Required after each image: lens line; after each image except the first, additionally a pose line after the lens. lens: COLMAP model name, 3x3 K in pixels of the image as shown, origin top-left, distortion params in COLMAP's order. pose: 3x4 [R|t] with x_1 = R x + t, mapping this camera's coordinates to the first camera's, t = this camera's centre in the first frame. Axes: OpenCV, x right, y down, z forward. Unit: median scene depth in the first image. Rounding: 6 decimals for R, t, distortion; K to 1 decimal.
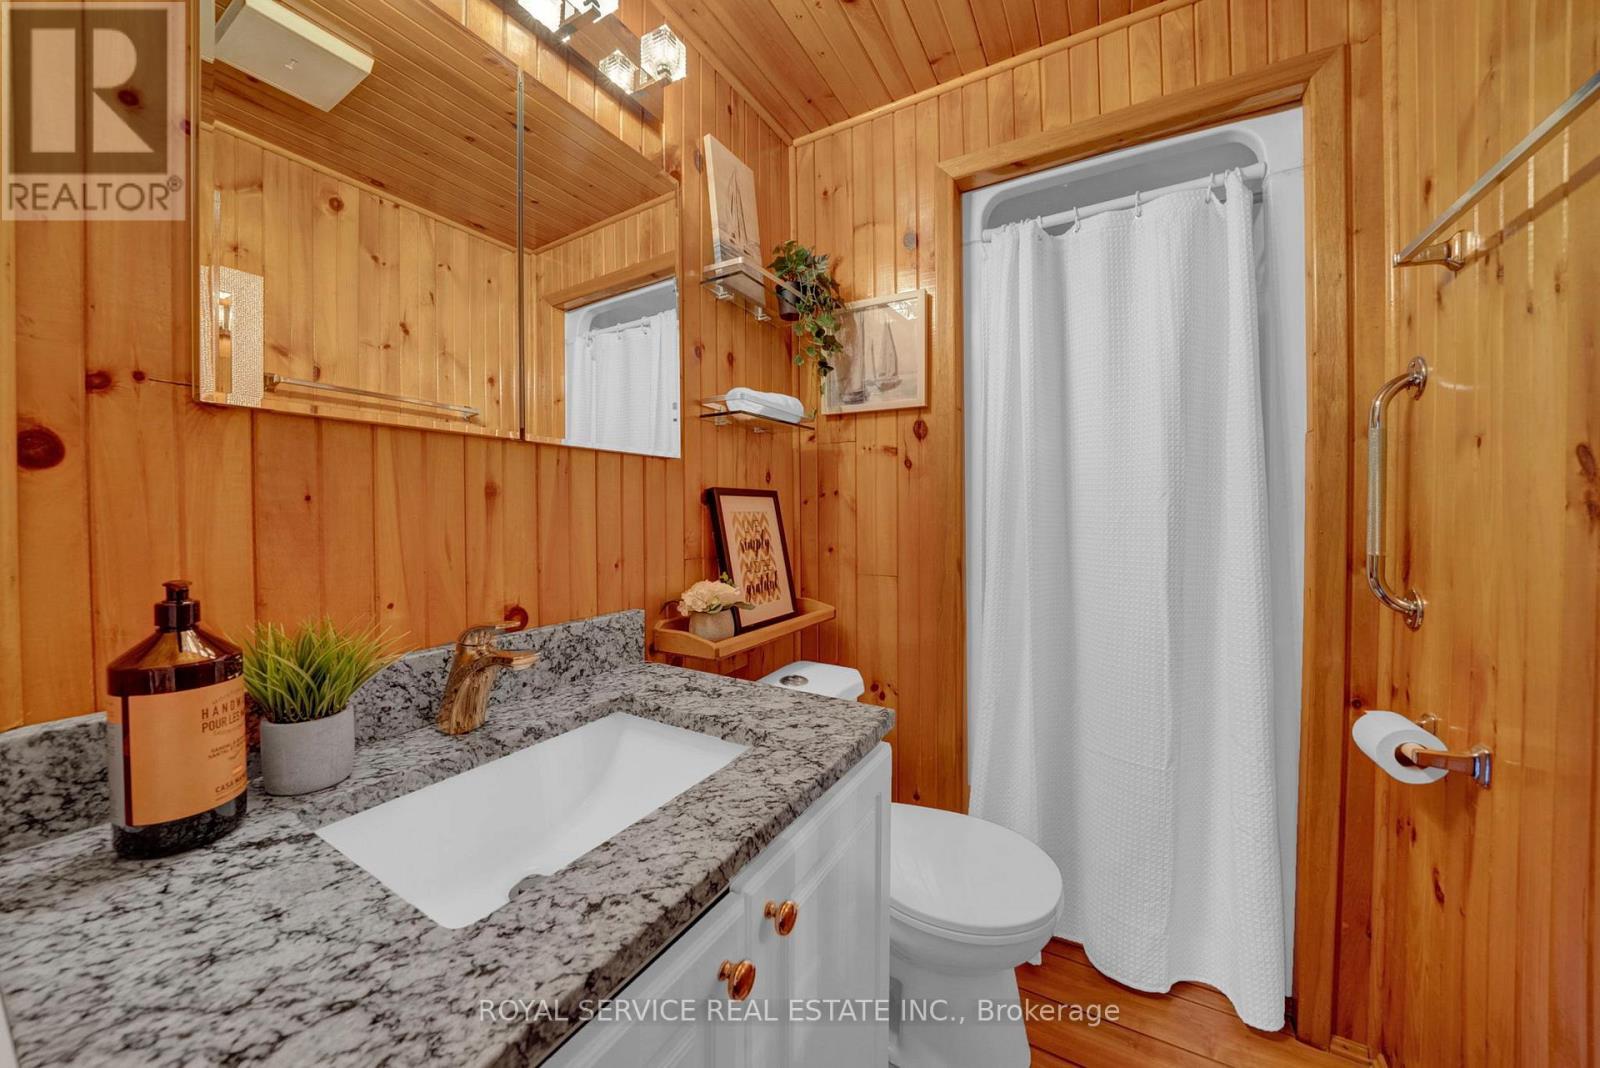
lens RADIAL K [[560.5, 0, 791.3], [0, 560.5, 519.6], [0, 0, 1]] dist [-0.022838, 0.000230]
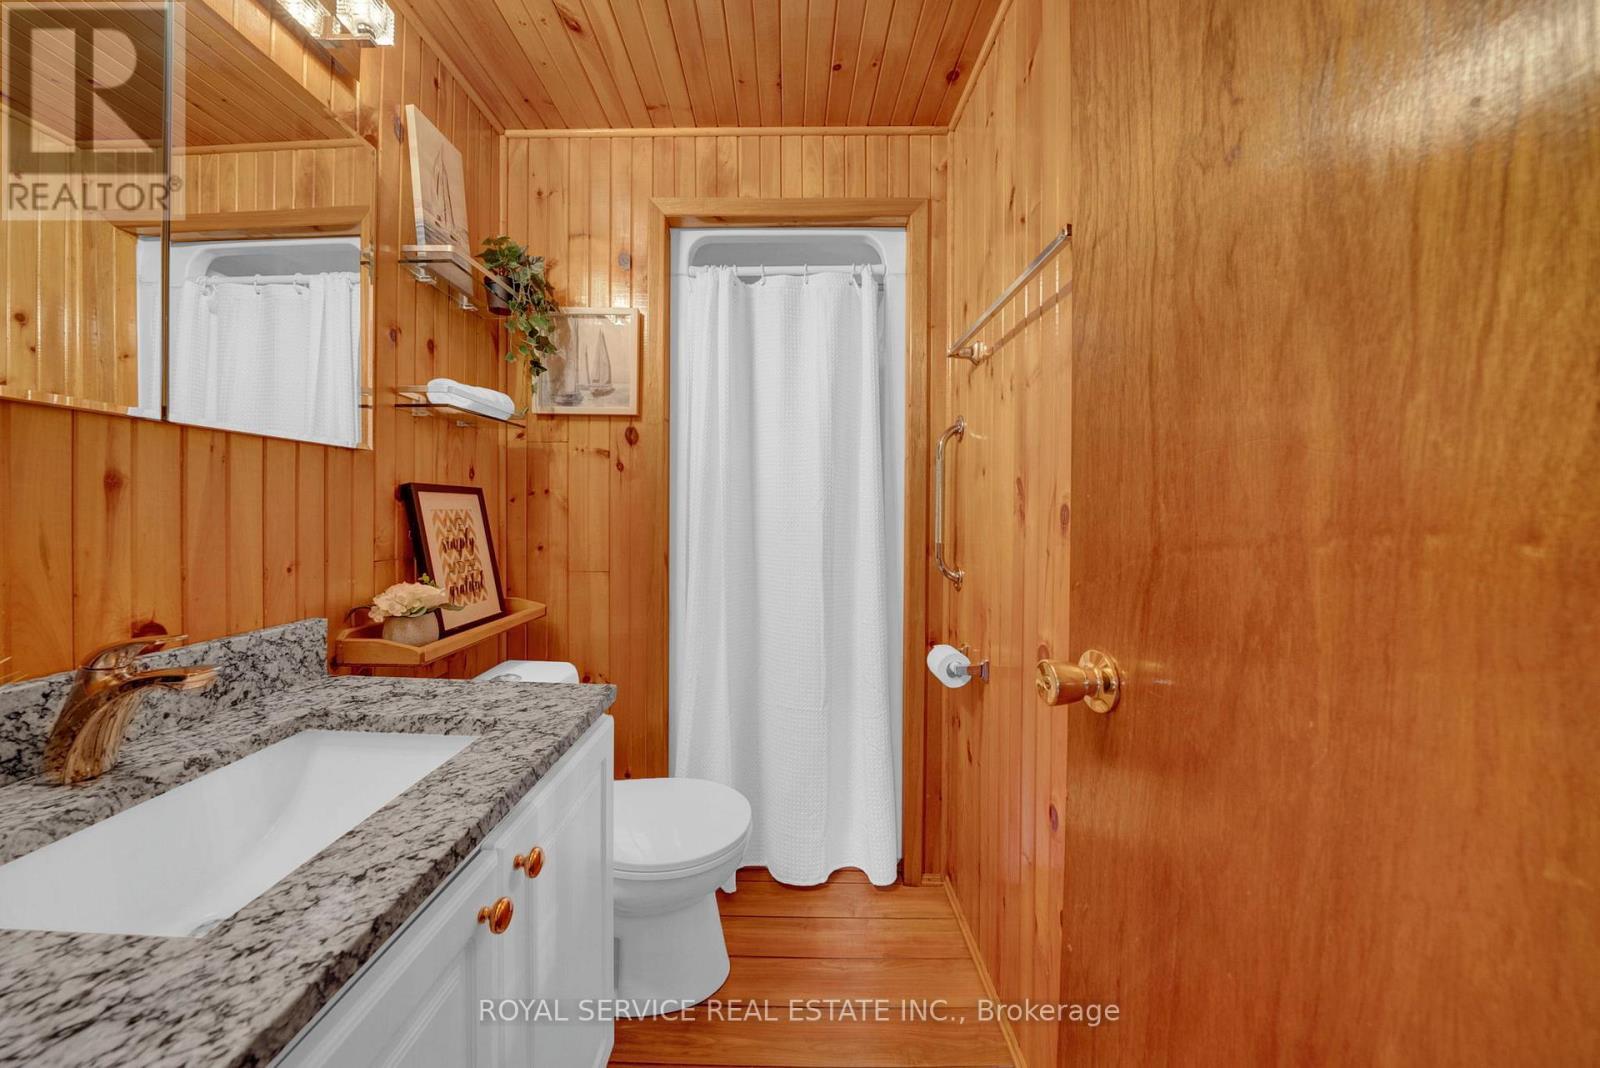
lens RADIAL K [[560.5, 0, 791.3], [0, 560.5, 519.6], [0, 0, 1]] dist [-0.022838, 0.000230]
pose [[0.864448, 0.002876, 0.502714, -0.061166], [-0.004082, 0.999991, 0.001298, -0.000372], [-0.502705, -0.003174, 0.864452, -0.125823]]
